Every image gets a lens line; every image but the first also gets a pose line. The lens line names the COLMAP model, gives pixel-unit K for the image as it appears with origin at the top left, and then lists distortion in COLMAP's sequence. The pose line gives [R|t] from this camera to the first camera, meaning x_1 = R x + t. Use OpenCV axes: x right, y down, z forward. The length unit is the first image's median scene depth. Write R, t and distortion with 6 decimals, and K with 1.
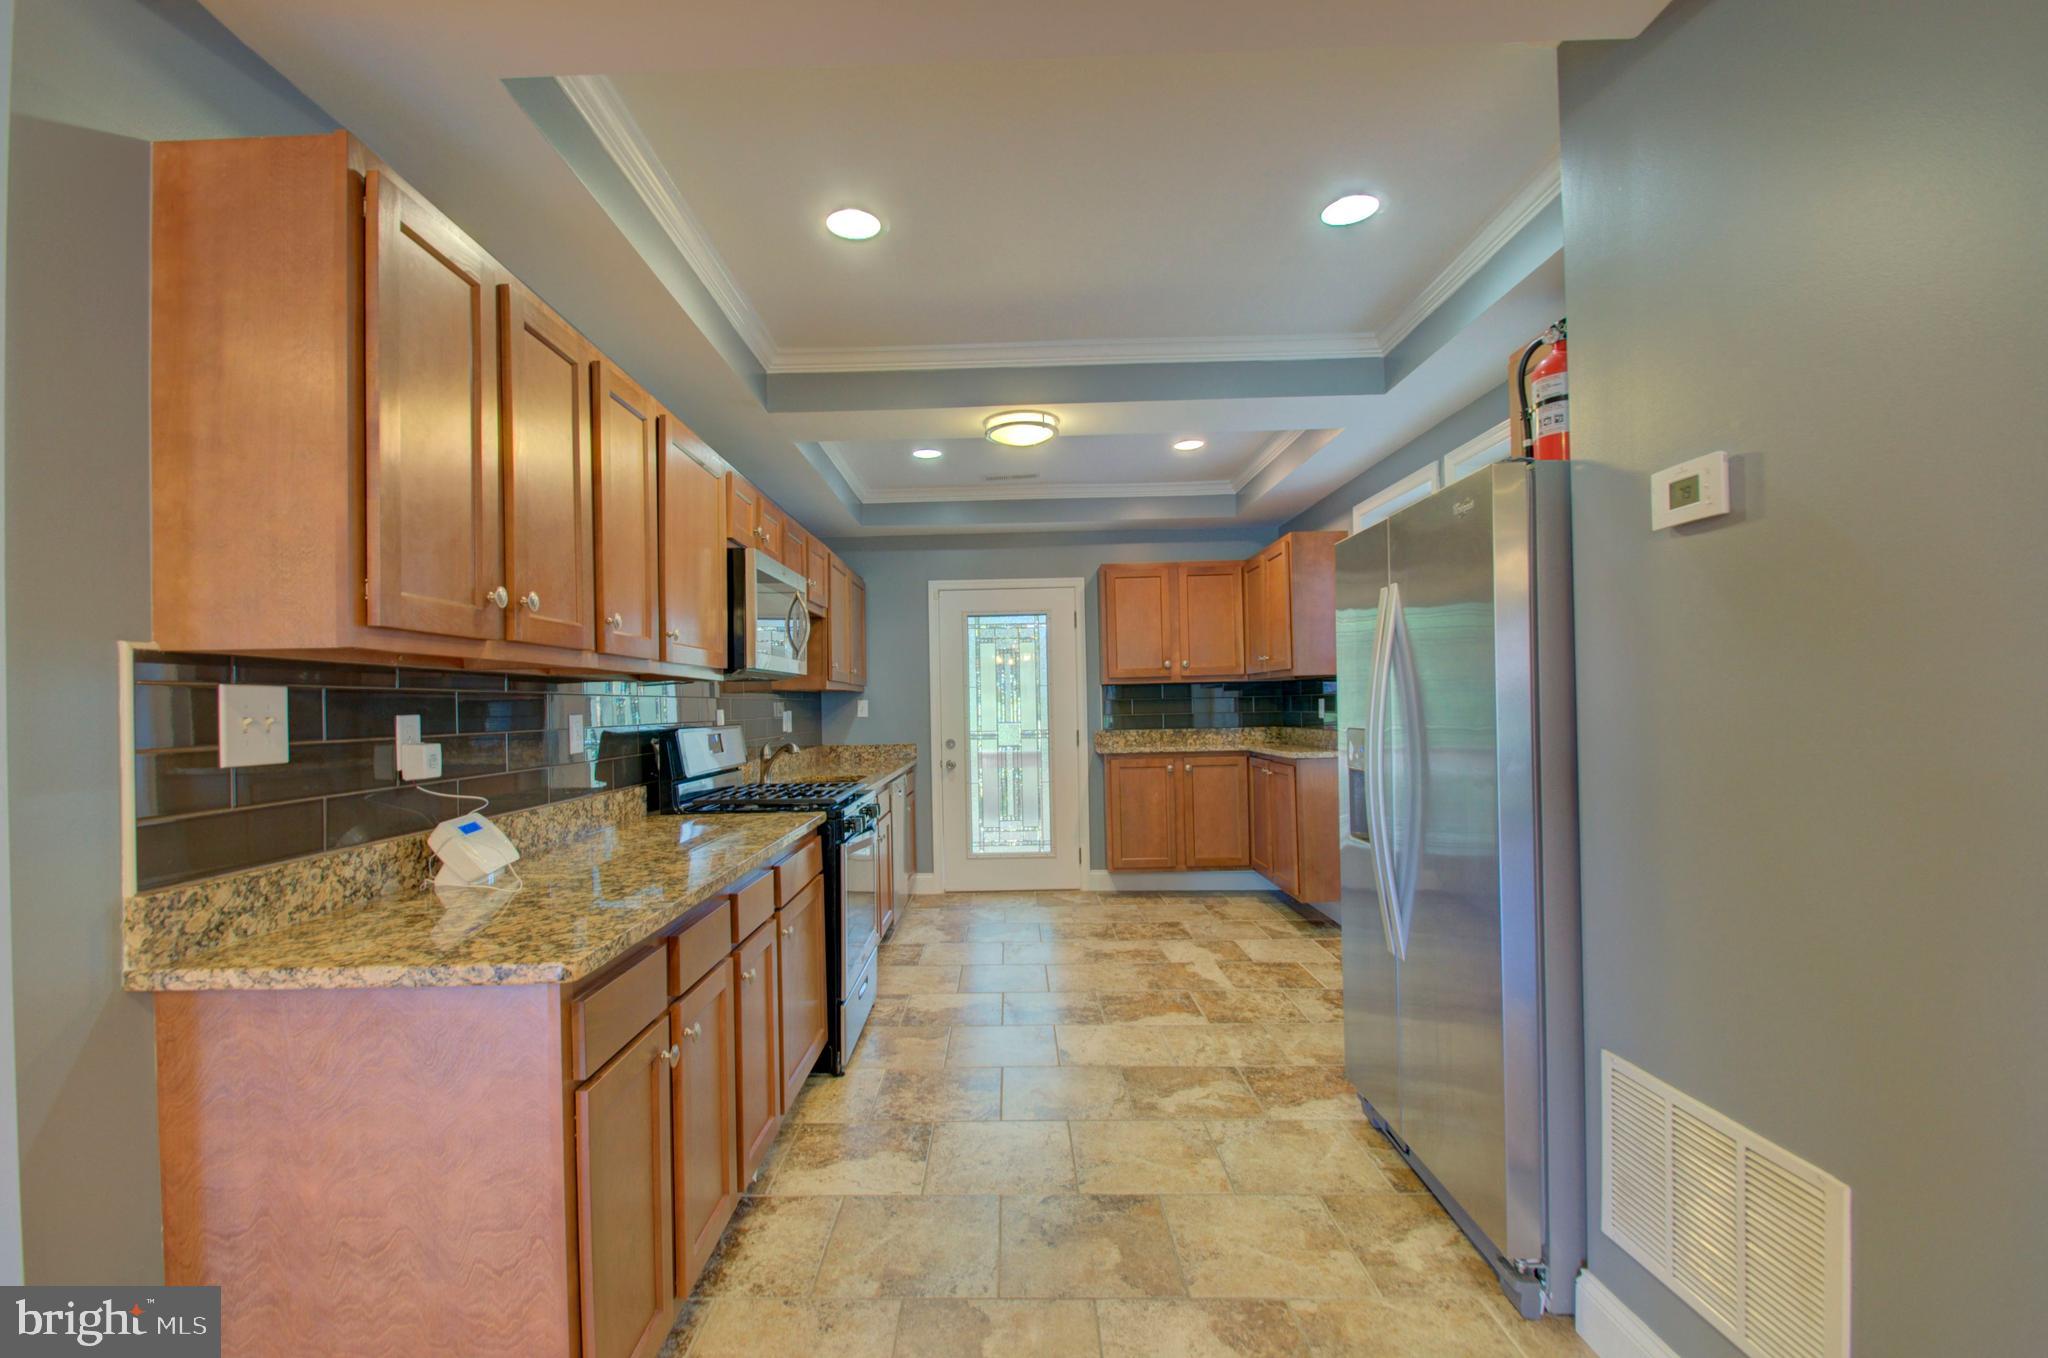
lens RADIAL K [[901.2, 0, 997.4], [0, 901.2, 695.5], [0, 0, 1]] dist [0.003960, -0.011145]
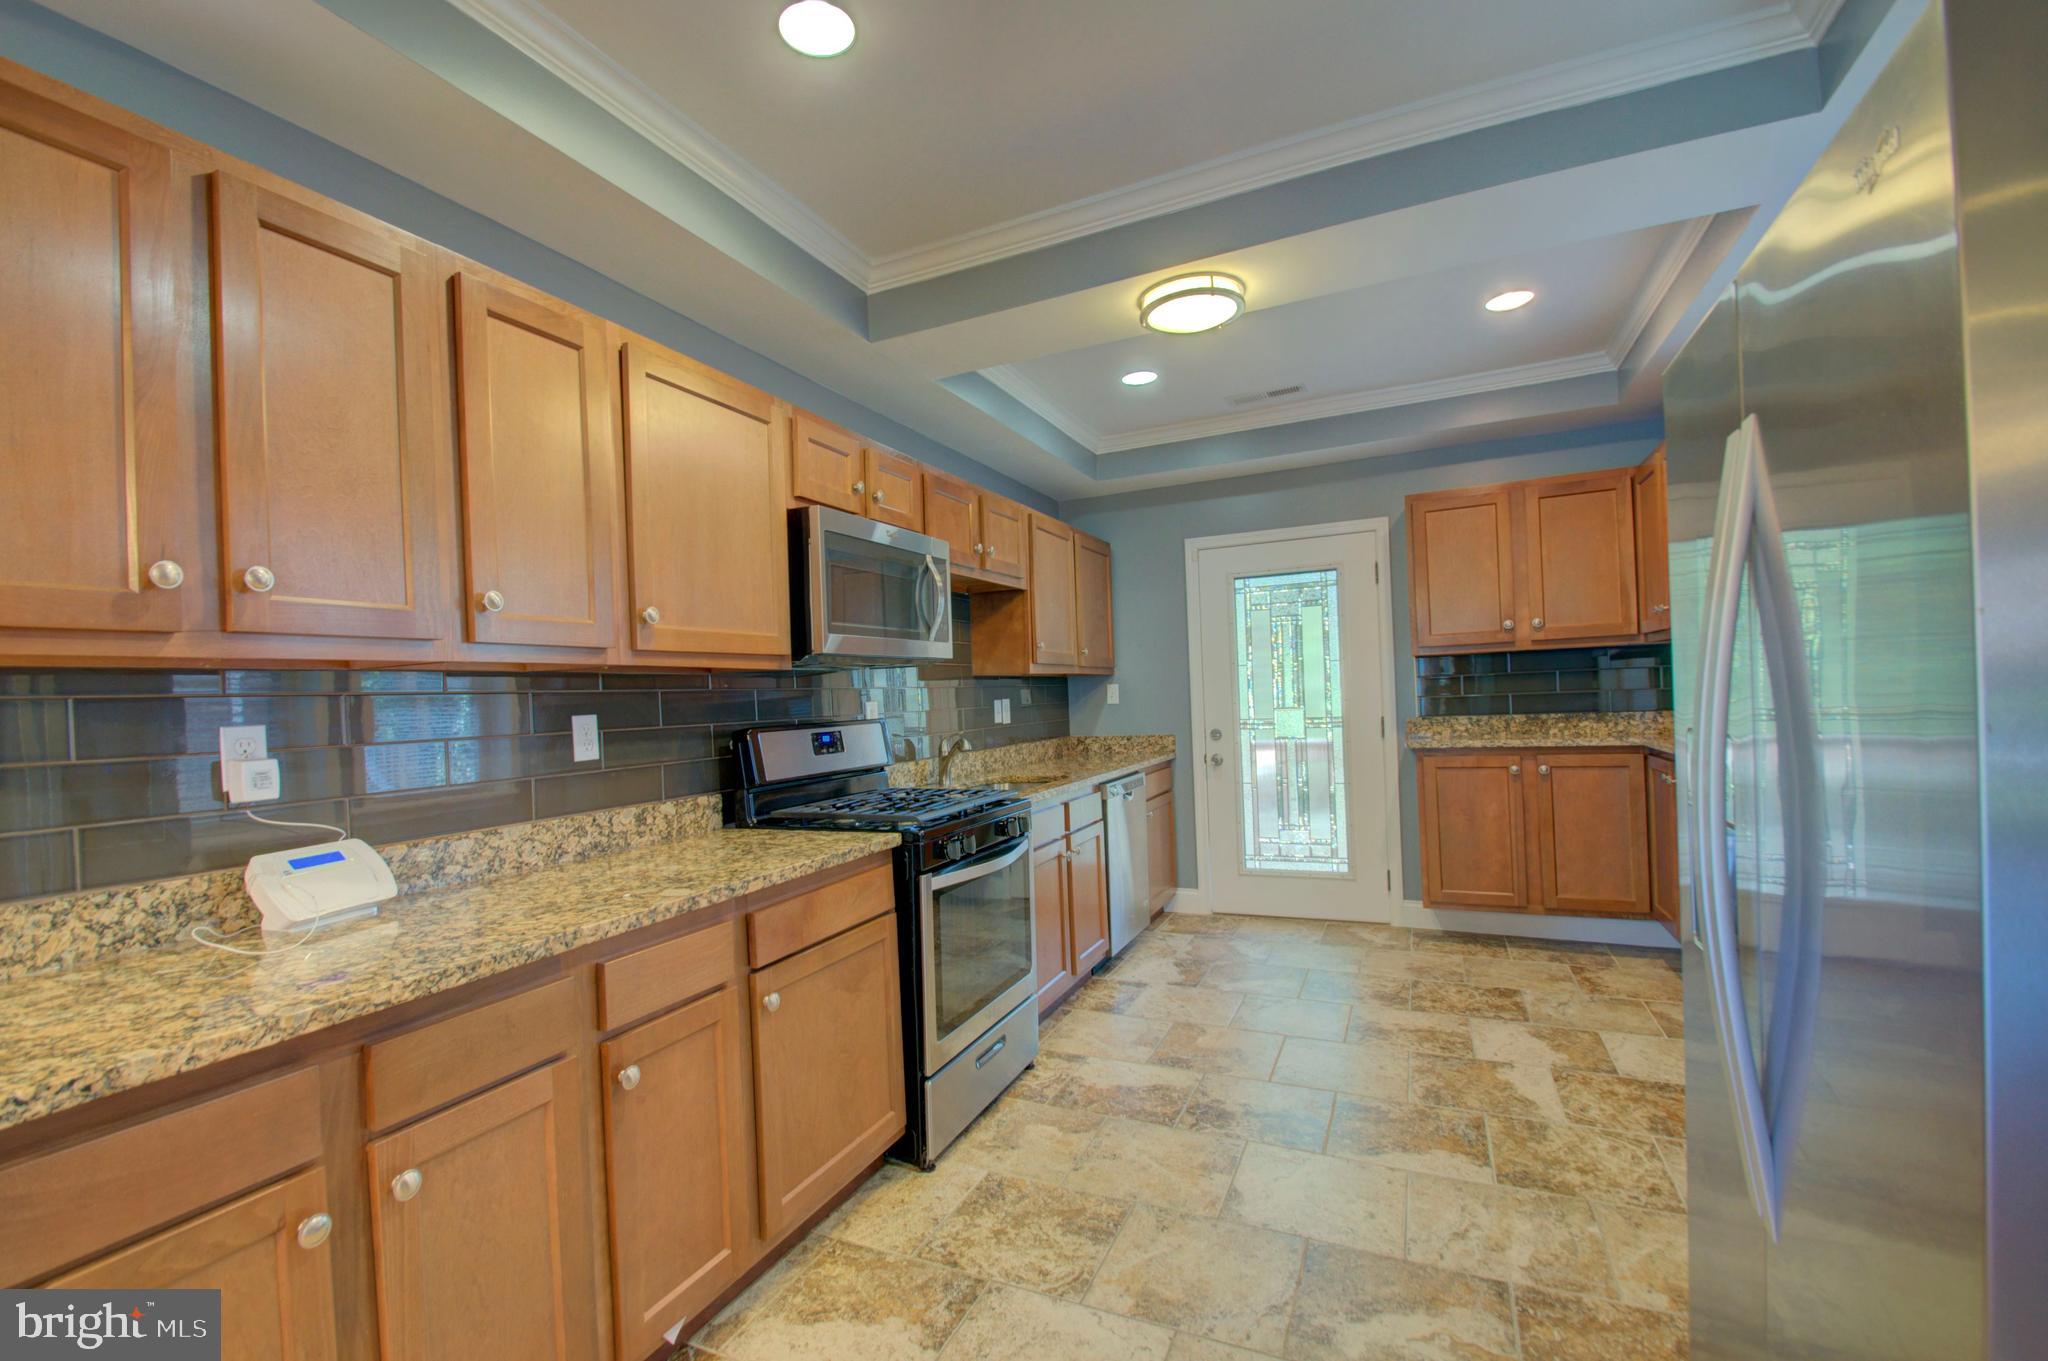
lens RADIAL K [[901.2, 0, 999.8], [0, 901.2, 696.6], [0, 0, 1]] dist [0.003960, -0.011145]
pose [[0.909442, -0.016256, -0.415513, 0.157498], [0.025864, 0.999512, 0.017506, -0.000935], [0.415025, -0.026668, 0.909419, 0.240083]]
